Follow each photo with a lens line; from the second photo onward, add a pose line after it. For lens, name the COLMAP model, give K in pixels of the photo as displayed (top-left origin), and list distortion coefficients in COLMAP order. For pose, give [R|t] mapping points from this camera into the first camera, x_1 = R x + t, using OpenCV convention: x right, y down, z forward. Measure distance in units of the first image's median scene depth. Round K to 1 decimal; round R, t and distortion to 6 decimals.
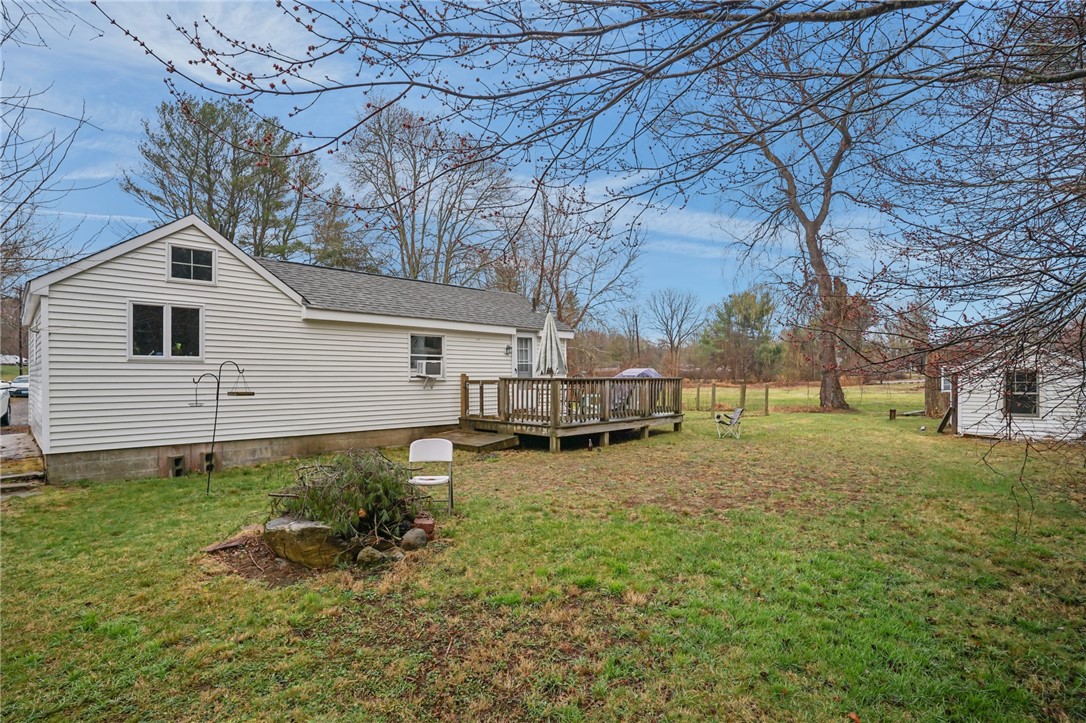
lens RADIAL K [[532.2, 0, 540.6], [0, 532.2, 370.4], [0, 0, 1]] dist [-0.036922, 0.000743]
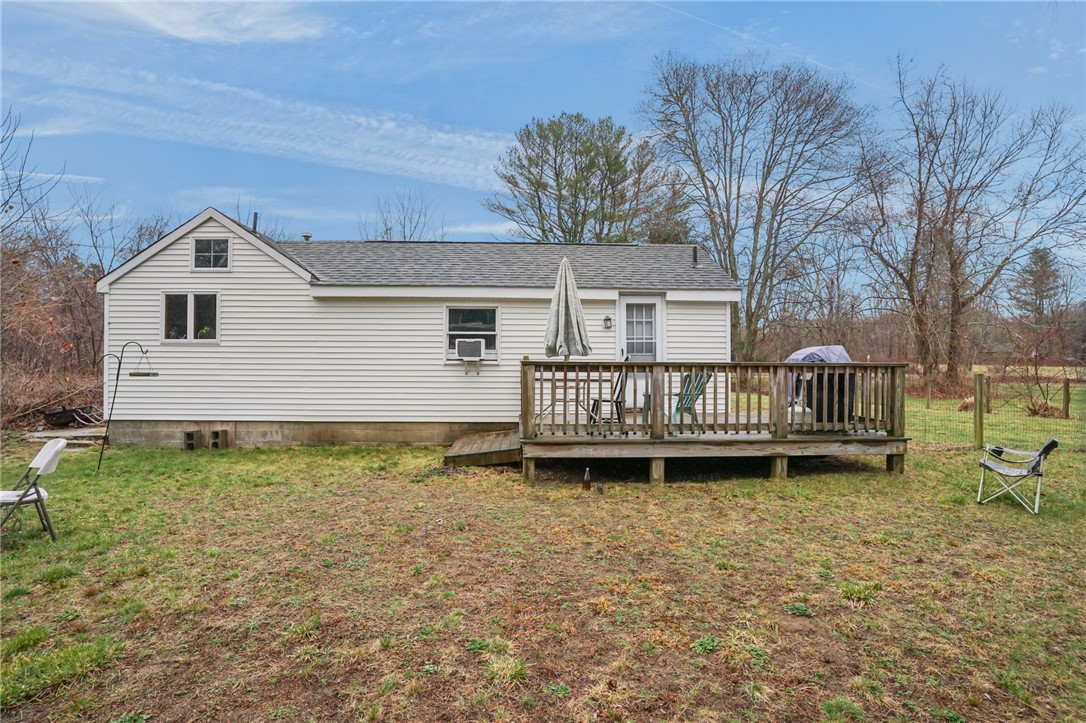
lens RADIAL K [[532.2, 0, 539.5], [0, 532.2, 355.7], [0, 0, 1]] dist [-0.036922, 0.000743]
pose [[0.729190, -0.004757, -0.684294, 0.477302], [0.002866, 0.999988, -0.003898, 0.010907], [0.684305, 0.000881, 0.729196, 0.577361]]
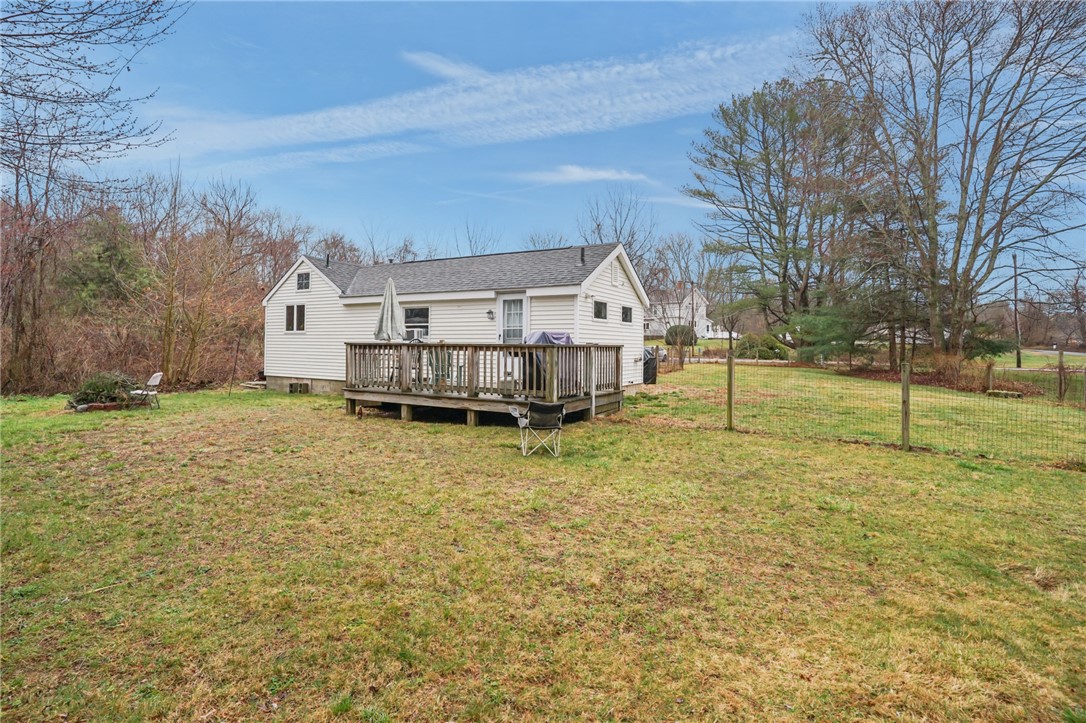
lens RADIAL K [[532.2, 0, 542.2], [0, 532.2, 355.9], [0, 0, 1]] dist [-0.036922, 0.000743]
pose [[0.259839, 0.022468, -0.965390, 1.178898], [0.002825, 0.999707, 0.024028, 0.016603], [0.965648, -0.008971, 0.259700, 1.137239]]
